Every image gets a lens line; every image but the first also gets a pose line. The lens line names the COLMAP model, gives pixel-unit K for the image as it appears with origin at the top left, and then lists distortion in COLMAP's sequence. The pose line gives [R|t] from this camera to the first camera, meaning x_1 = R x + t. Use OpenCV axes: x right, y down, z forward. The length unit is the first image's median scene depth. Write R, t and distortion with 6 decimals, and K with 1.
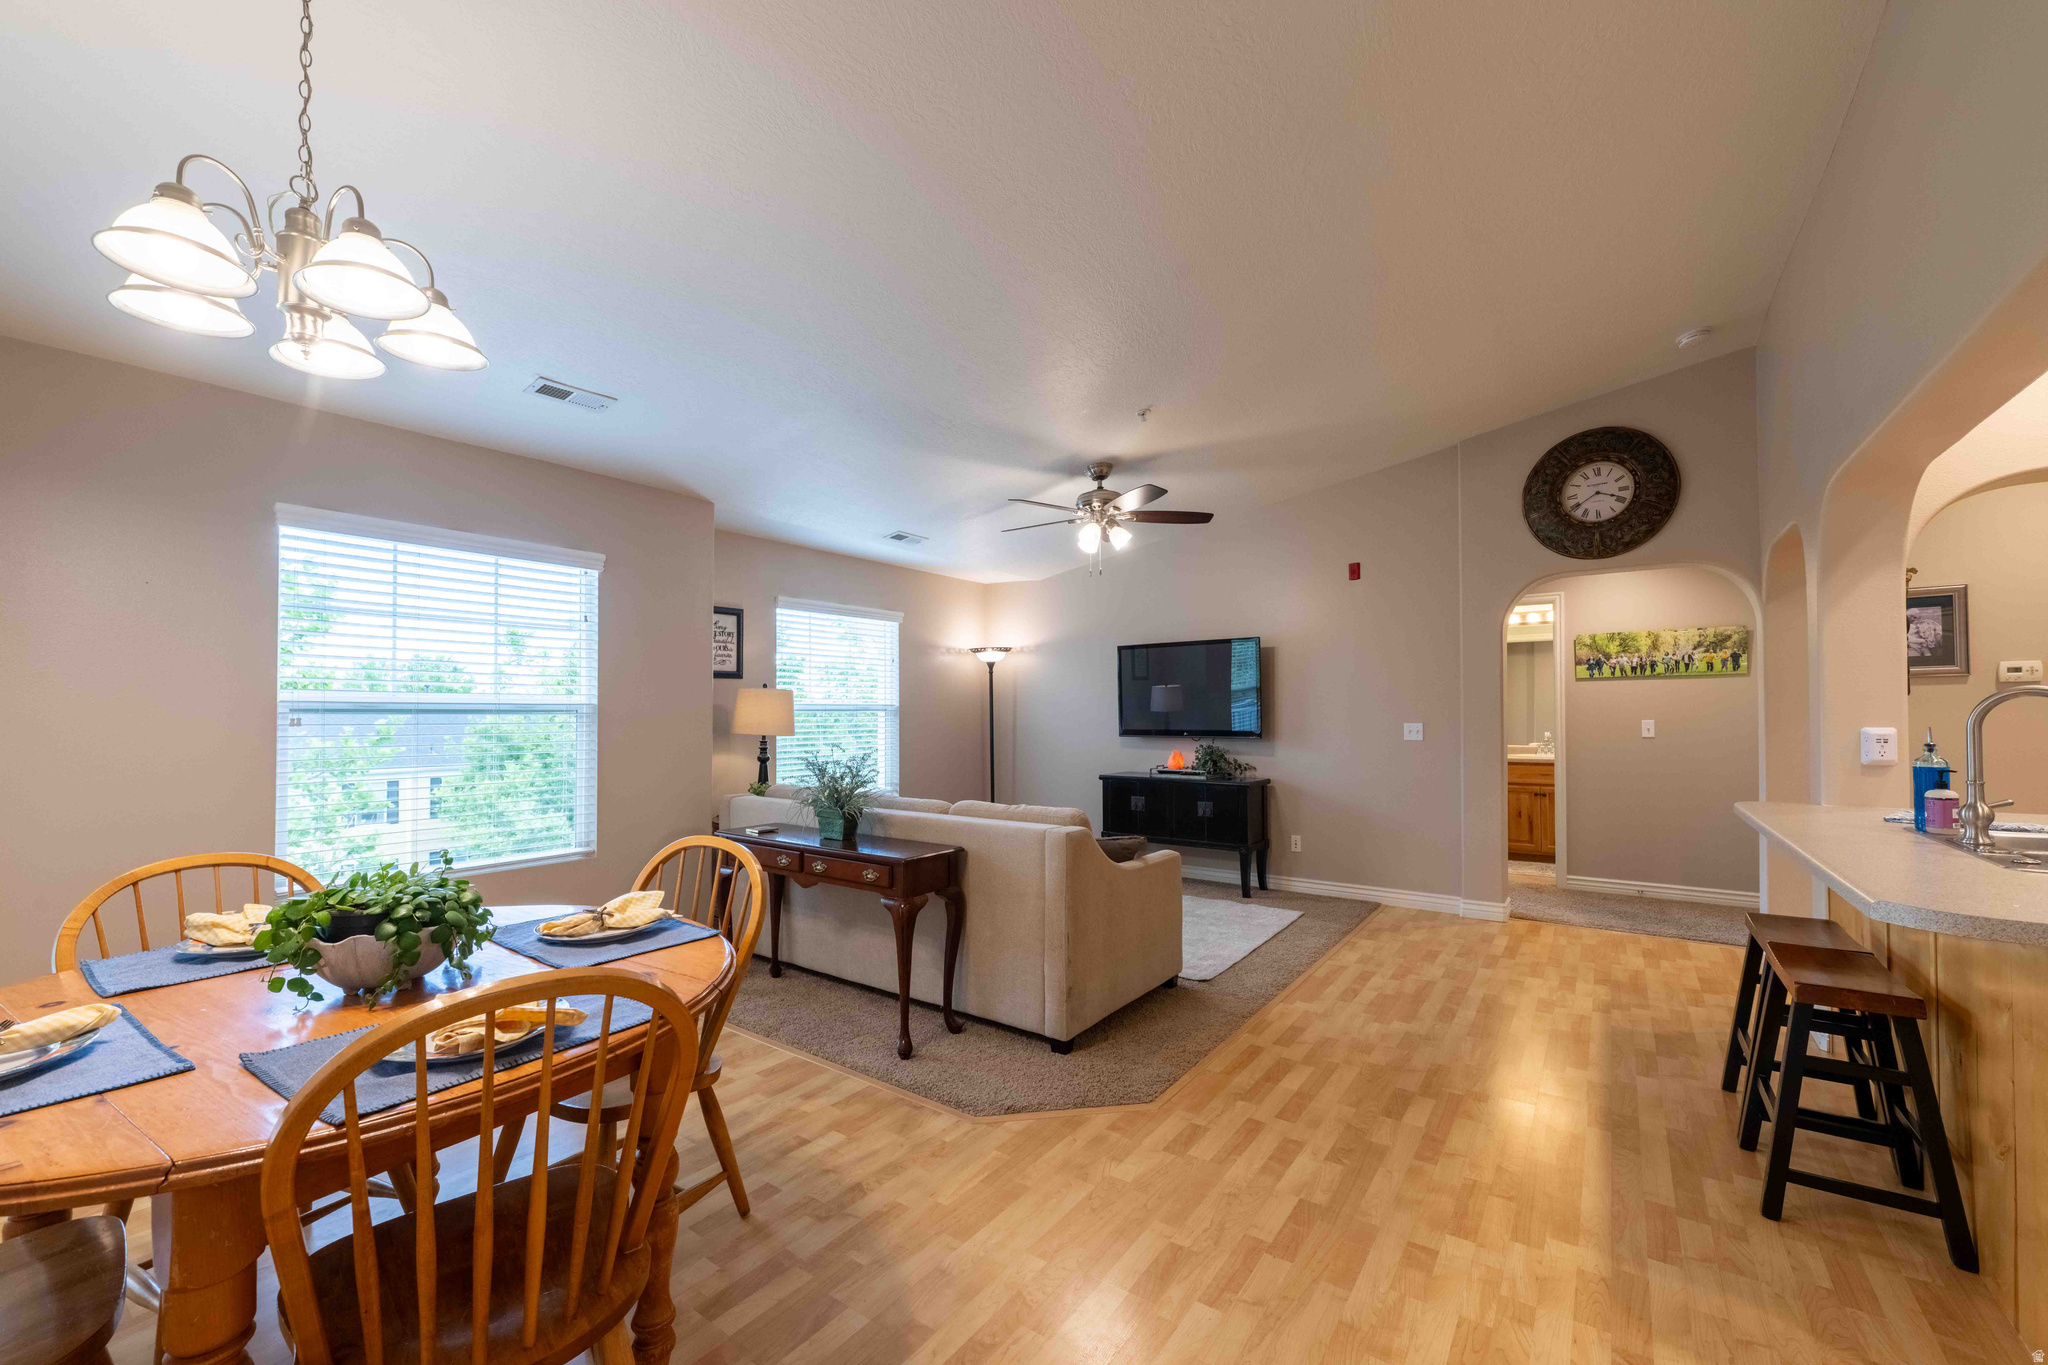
lens RADIAL K [[820.8, 0, 1012.5], [0, 820.8, 699.9], [0, 0, 1]] dist [0.002907, -0.001819]
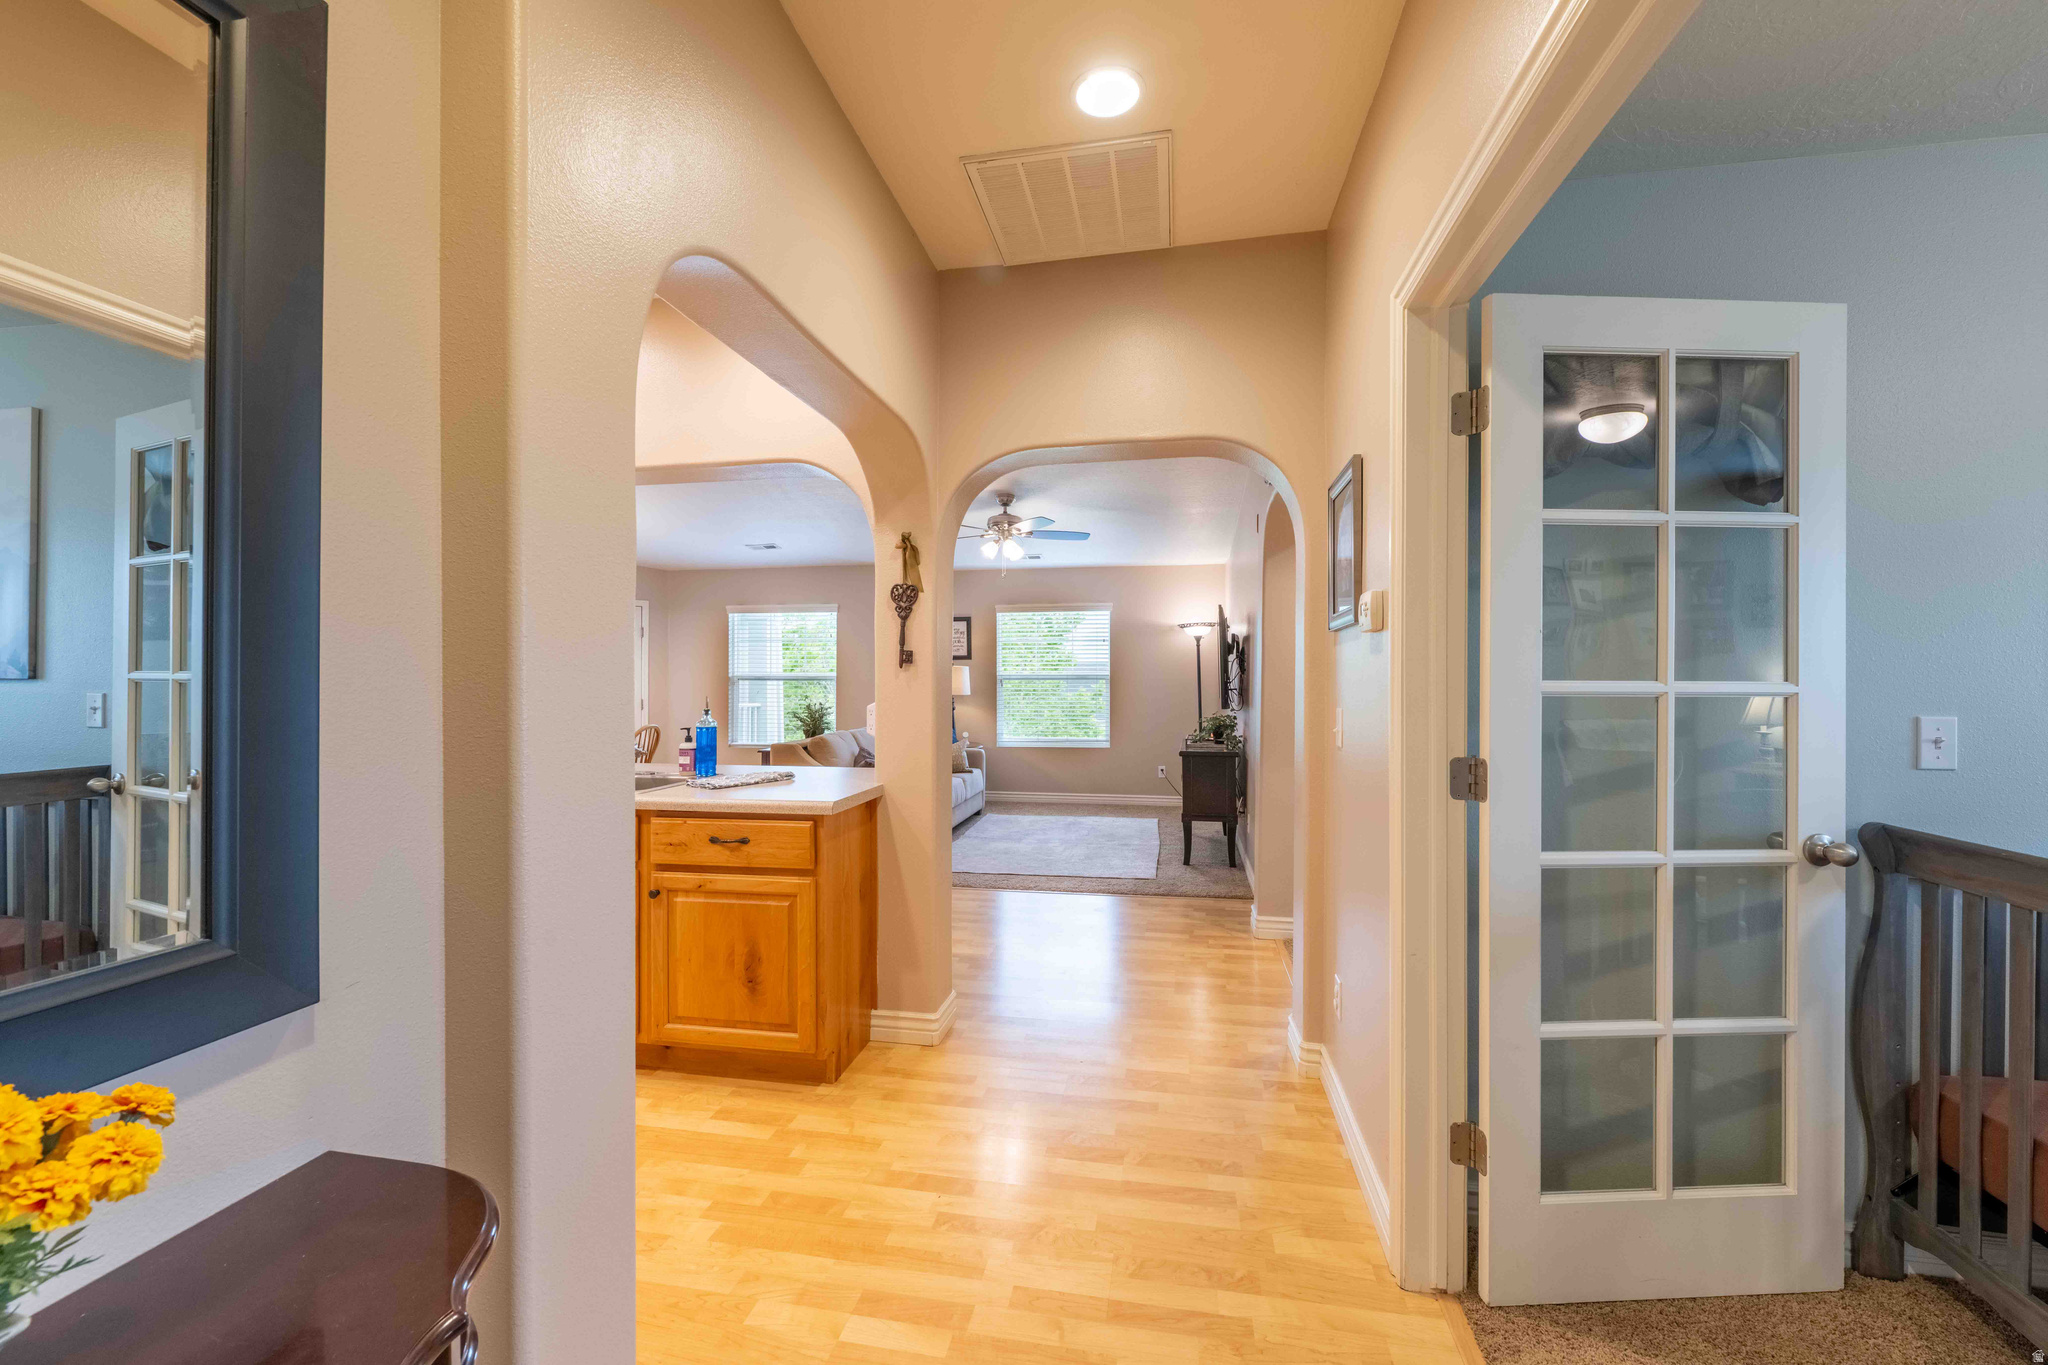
lens RADIAL K [[820.8, 0, 1040.7], [0, 820.8, 685.8], [0, 0, 1]] dist [0.002907, -0.001819]
pose [[0.424543, 0.009411, -0.905359, 1.275830], [0.009159, 0.999850, 0.014688, 0.005683], [0.905362, -0.014527, 0.424393, 0.431539]]
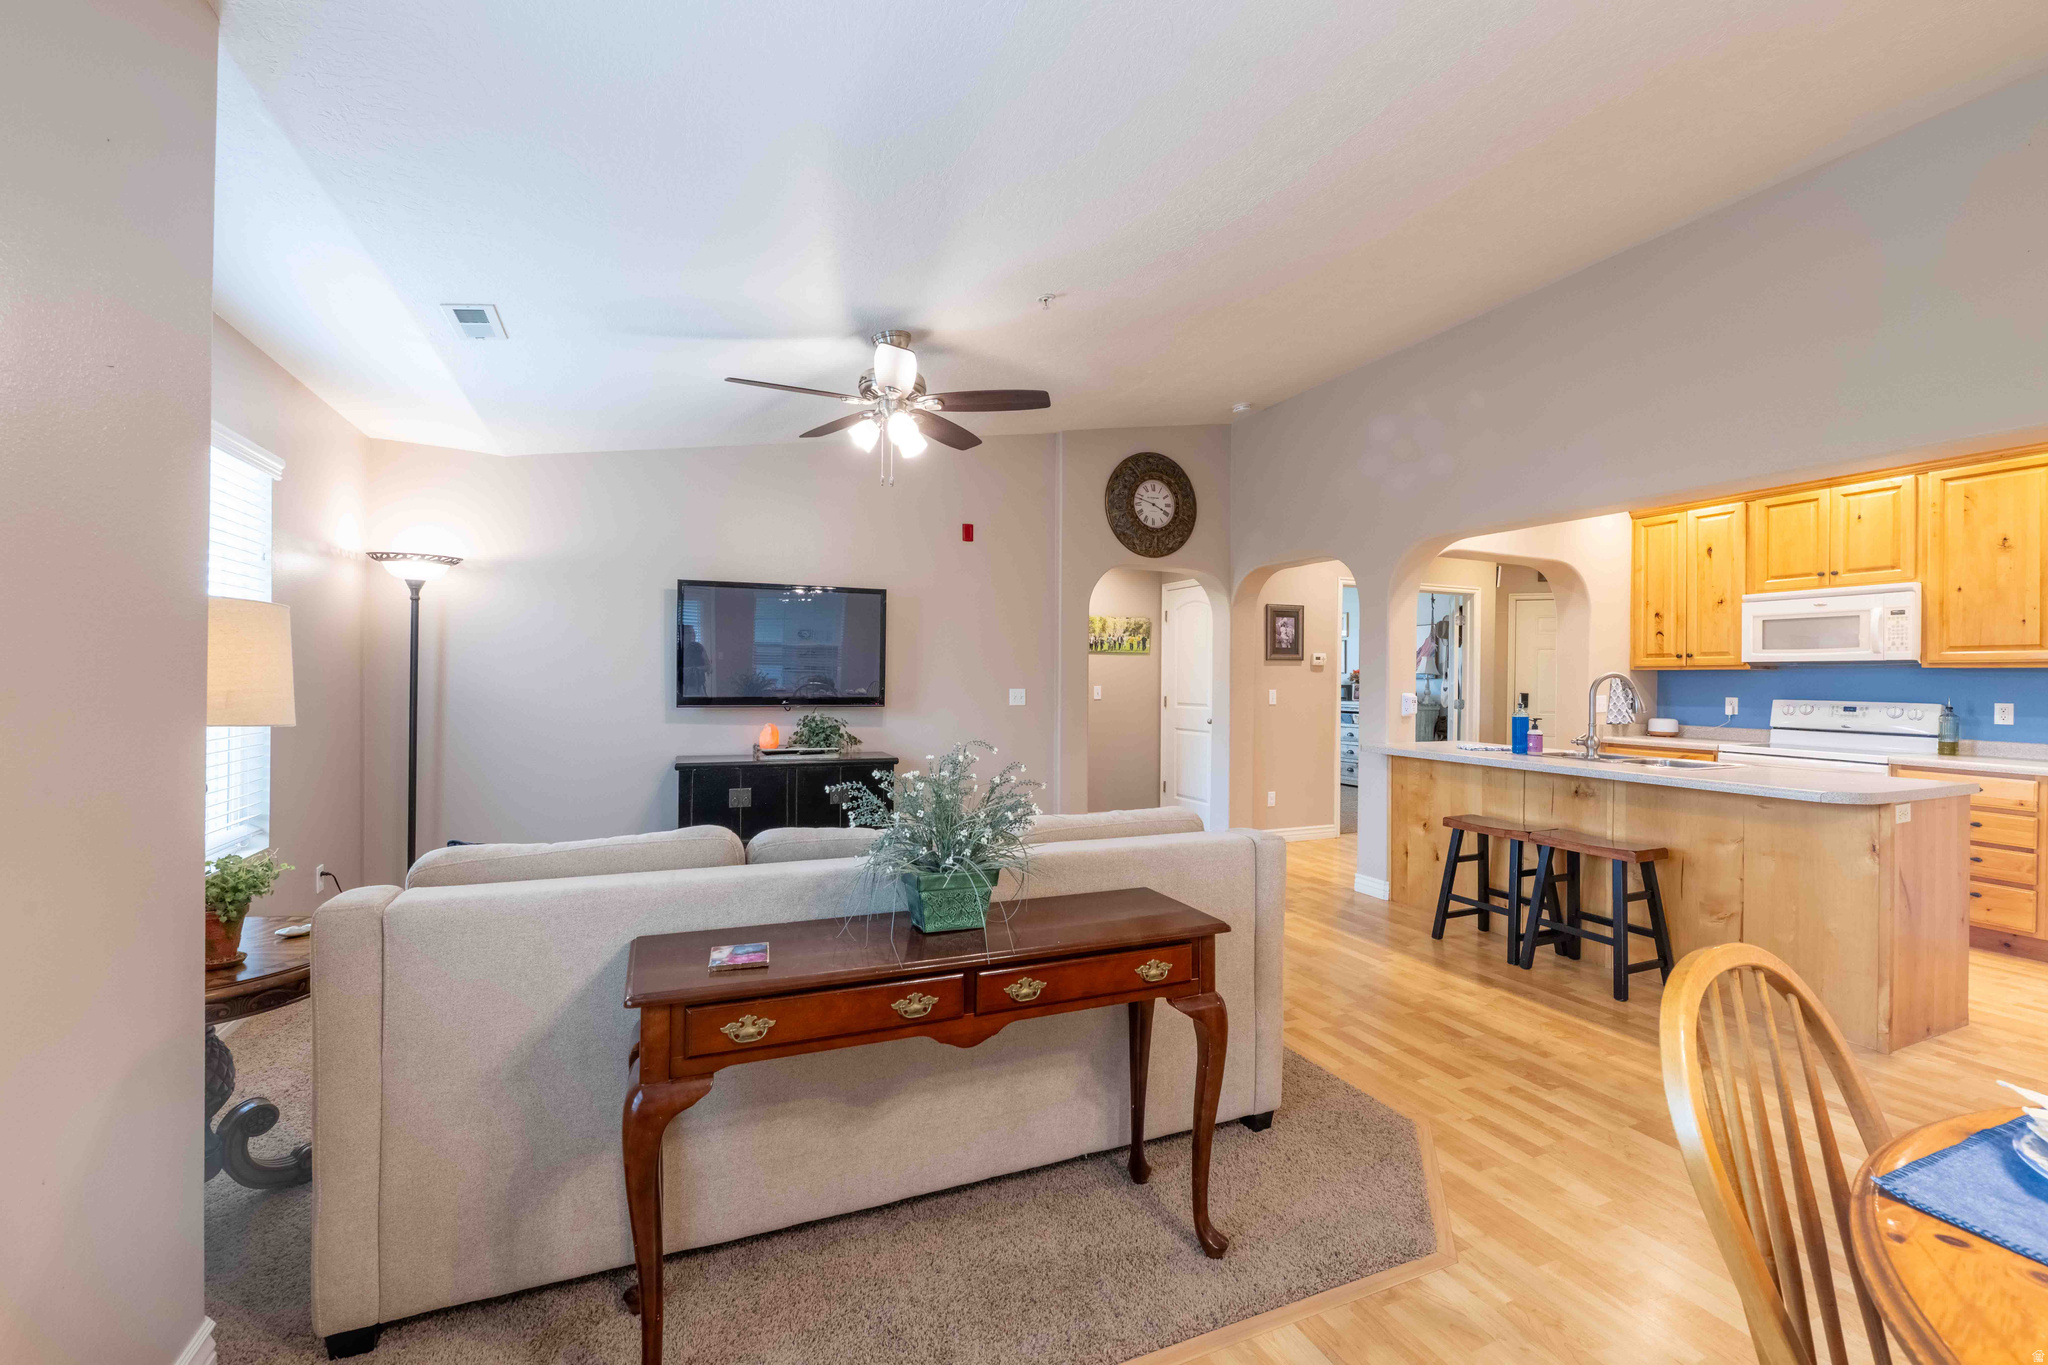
lens RADIAL K [[820.8, 0, 1044.9], [0, 820.8, 678.8], [0, 0, 1]] dist [0.002907, -0.001819]
pose [[0.502983, 0.008566, 0.864254, -0.415750], [-0.026910, 0.999621, 0.005753, 0.009128], [-0.863877, -0.026151, 0.503023, 0.473513]]
